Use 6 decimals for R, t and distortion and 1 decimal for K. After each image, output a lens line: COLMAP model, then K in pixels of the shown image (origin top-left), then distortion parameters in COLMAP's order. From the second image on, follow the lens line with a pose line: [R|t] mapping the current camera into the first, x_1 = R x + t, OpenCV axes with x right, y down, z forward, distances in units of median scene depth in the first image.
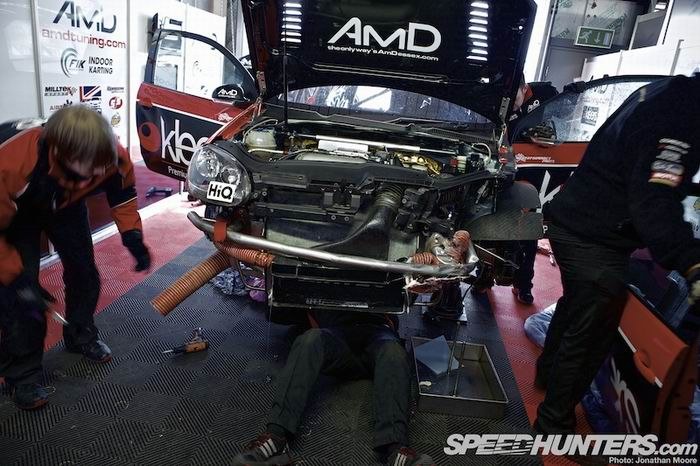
lens RADIAL K [[507.6, 0, 350.0], [0, 507.6, 233.0], [0, 0, 1]] dist [-0.084338, 0.005057]
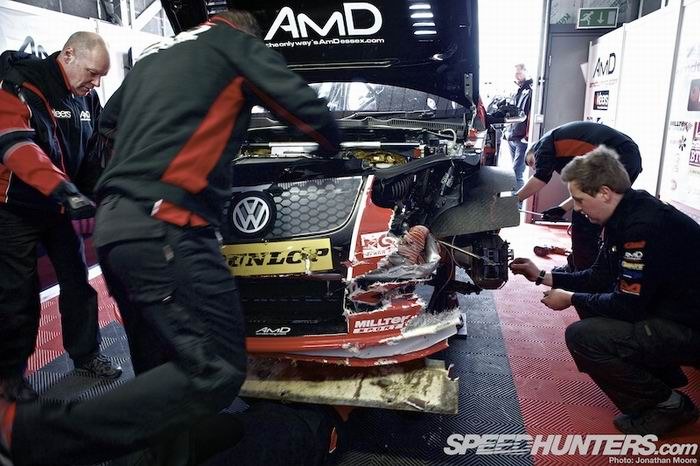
lens RADIAL K [[507.6, 0, 350.0], [0, 507.6, 233.0], [0, 0, 1]] dist [-0.084338, 0.005057]
pose [[0.991823, -0.099901, -0.079411, 0.149585], [0.095653, 0.993859, -0.055624, 0.037522], [0.084480, 0.047573, 0.995289, 0.119360]]
